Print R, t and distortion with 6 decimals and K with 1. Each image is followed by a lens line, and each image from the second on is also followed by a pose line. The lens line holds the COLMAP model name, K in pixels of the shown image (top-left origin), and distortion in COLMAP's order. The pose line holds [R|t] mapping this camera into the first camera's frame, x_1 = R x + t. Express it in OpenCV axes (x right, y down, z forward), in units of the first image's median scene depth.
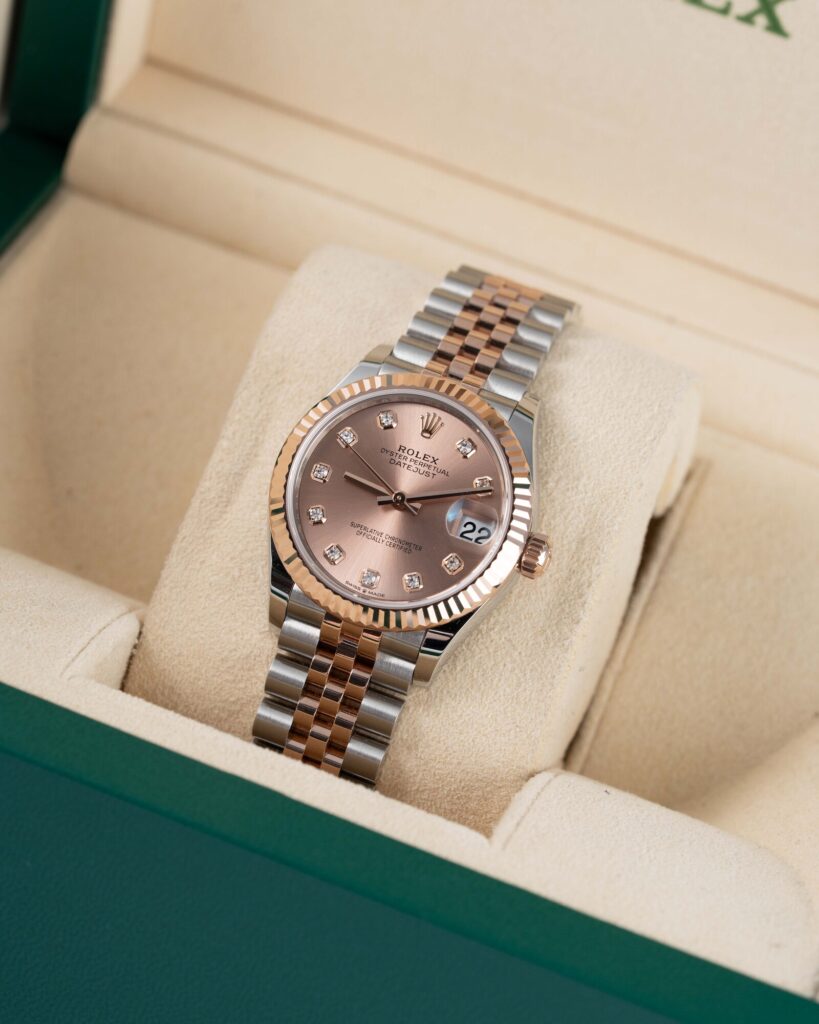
lens RADIAL K [[3863.5, 0, 408.4], [0, 3863.5, 510.3], [0, 0, 1]] dist [-0.126756, 0.000000]
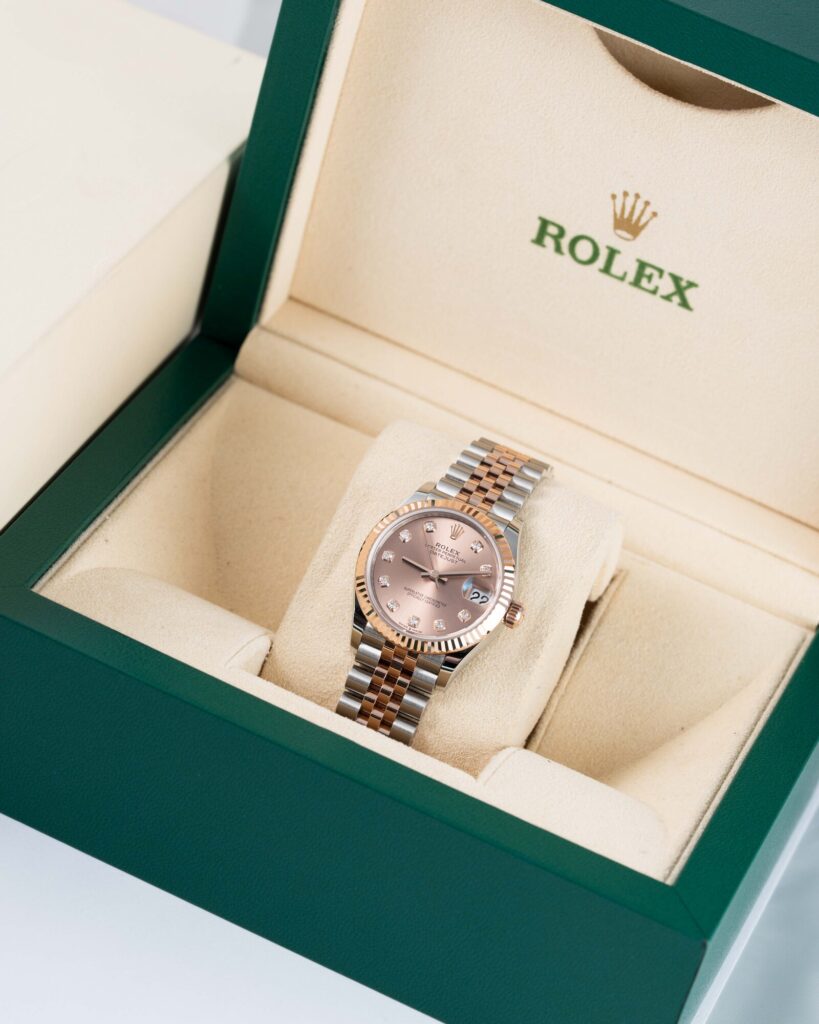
lens RADIAL K [[3863.5, 0, 410.1], [0, 3863.5, 512.8], [0, 0, 1]] dist [-0.126756, 0.000000]
pose [[0.997885, 0.064987, -0.001391, -0.011930], [-0.064959, 0.996219, -0.057681, 0.065029], [-0.002363, 0.057649, 0.998334, -0.633896]]
